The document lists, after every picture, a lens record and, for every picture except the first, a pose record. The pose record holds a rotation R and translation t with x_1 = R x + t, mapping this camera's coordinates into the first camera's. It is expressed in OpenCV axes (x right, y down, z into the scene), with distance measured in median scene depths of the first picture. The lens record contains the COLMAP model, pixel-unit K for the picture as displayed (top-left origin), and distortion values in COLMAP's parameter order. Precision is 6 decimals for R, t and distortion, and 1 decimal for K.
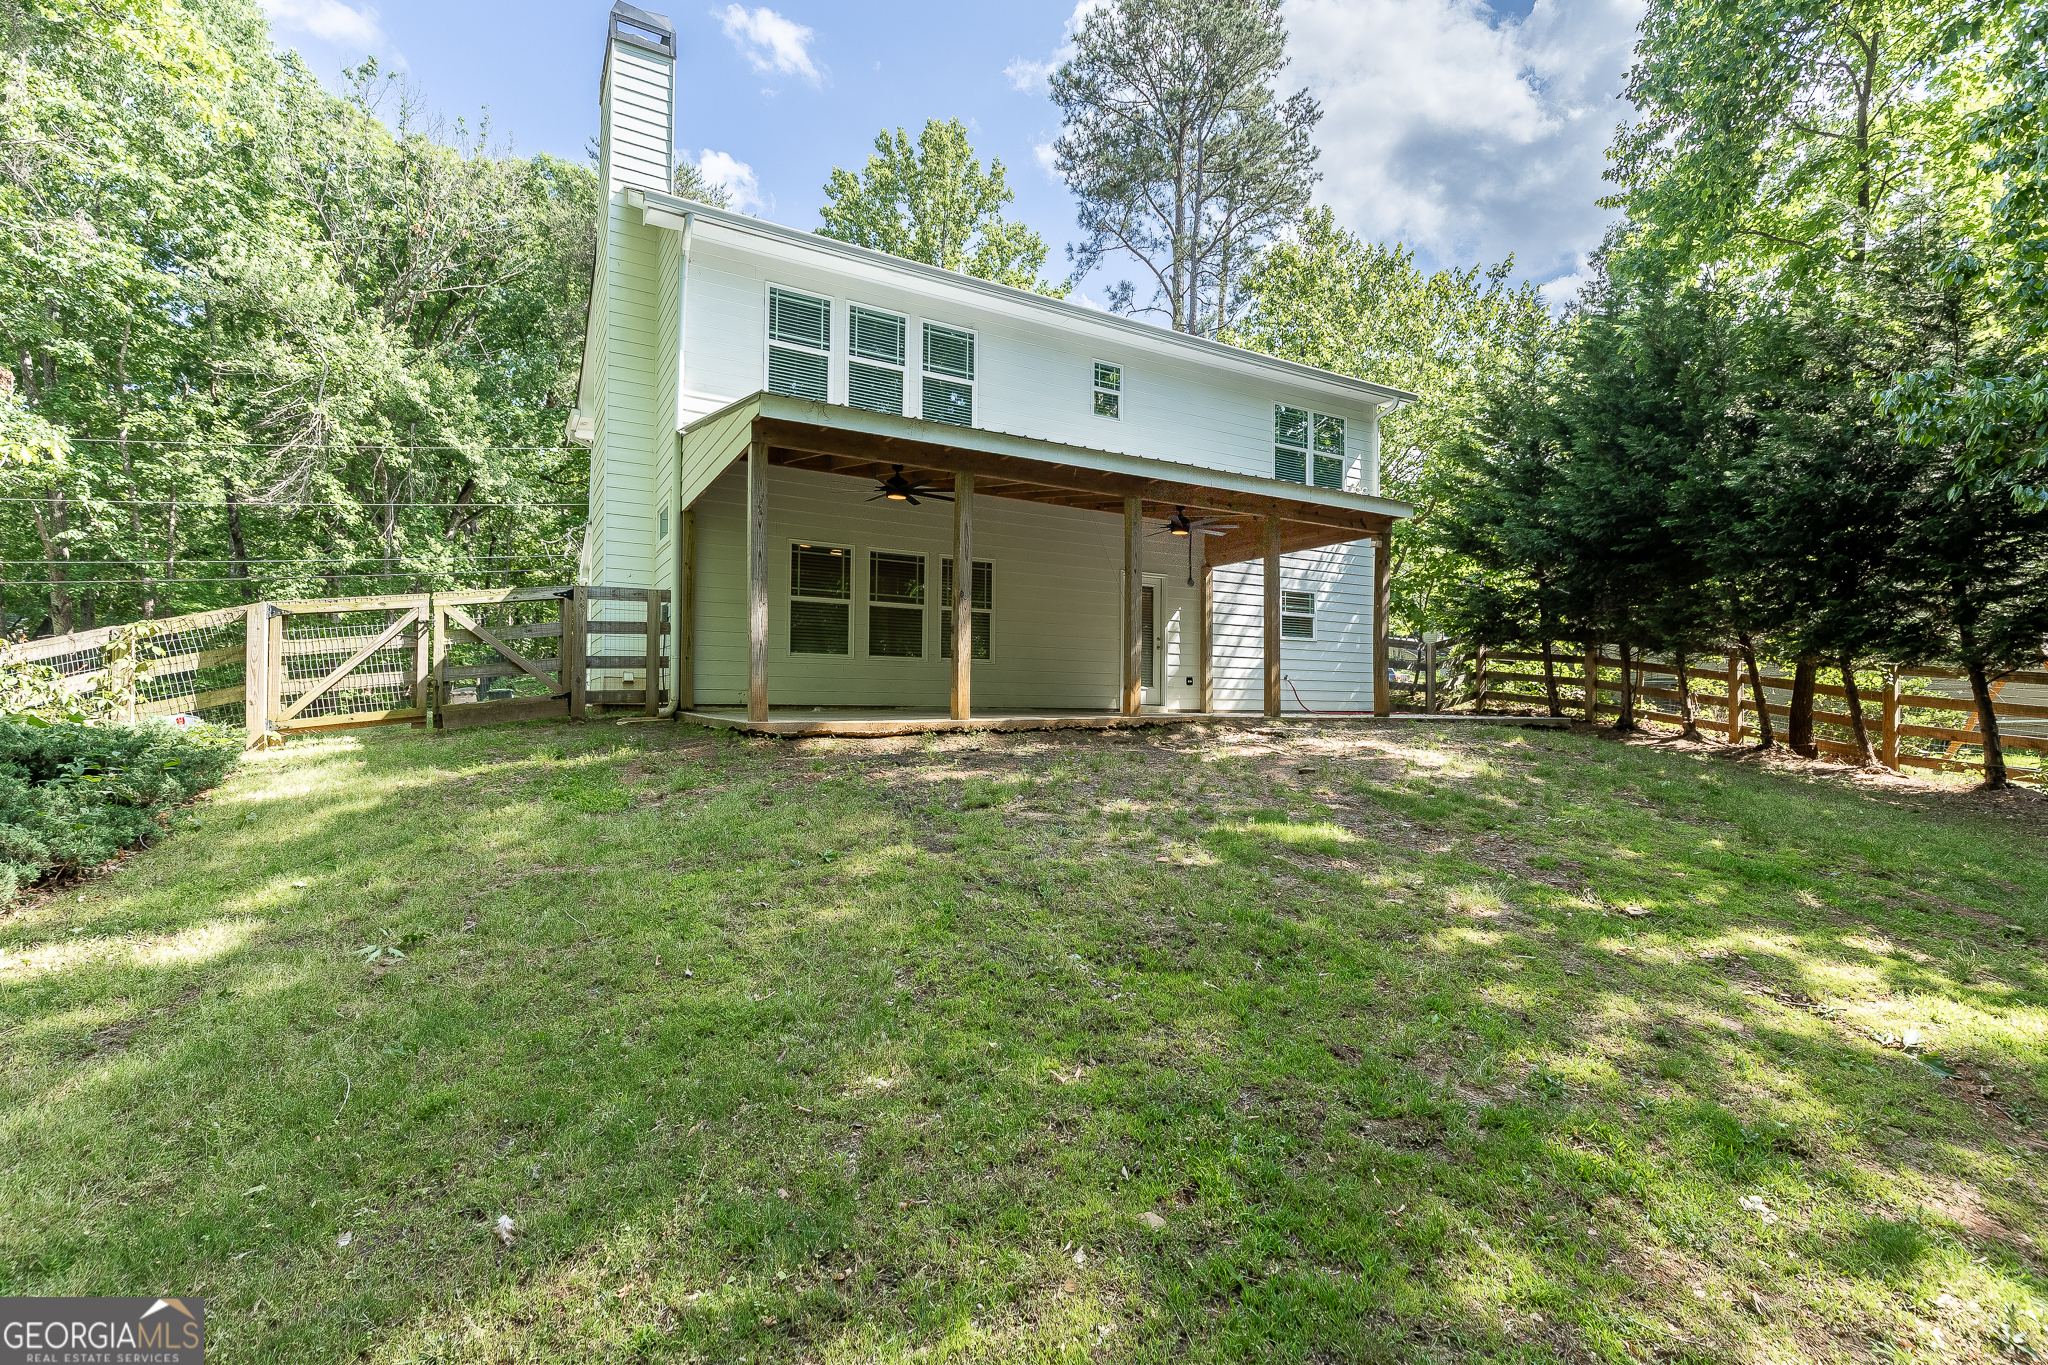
lens RADIAL K [[965.5, 0, 1024.0], [0, 965.5, 682.5], [0, 0, 1]] dist [0.001551, -0.000334]
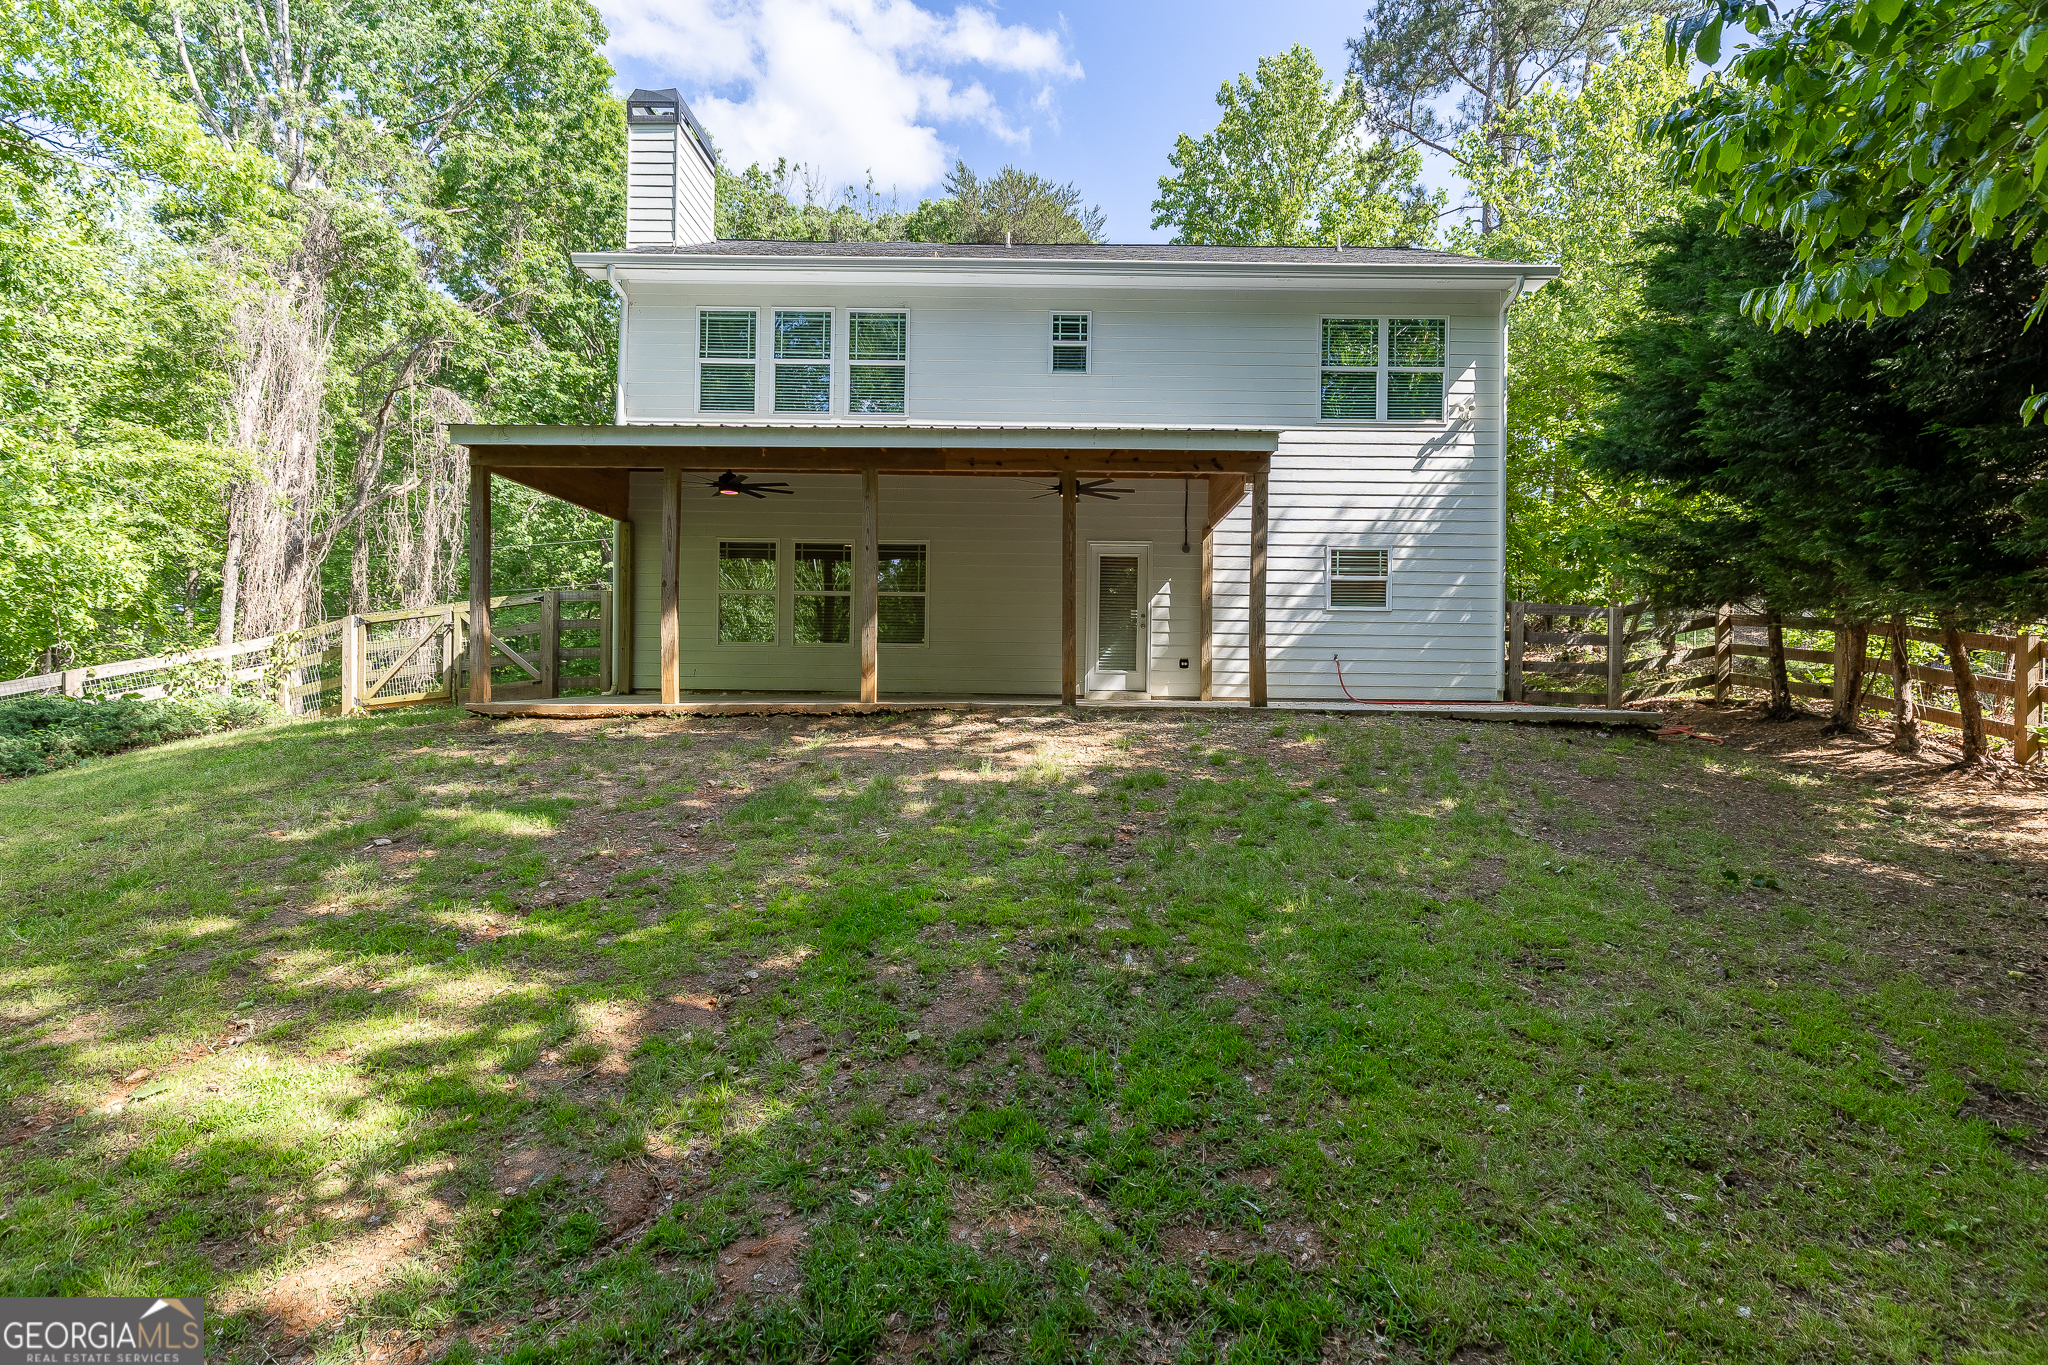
lens RADIAL K [[990.0, 0, 1024.0], [0, 990.0, 682.5], [0, 0, 1]] dist [-0.003015, -0.000226]
pose [[0.856496, 0.000026, -0.516154, 0.551127], [0.007877, 0.999883, 0.013122, 0.002884], [0.516094, -0.015305, 0.856395, 0.187435]]
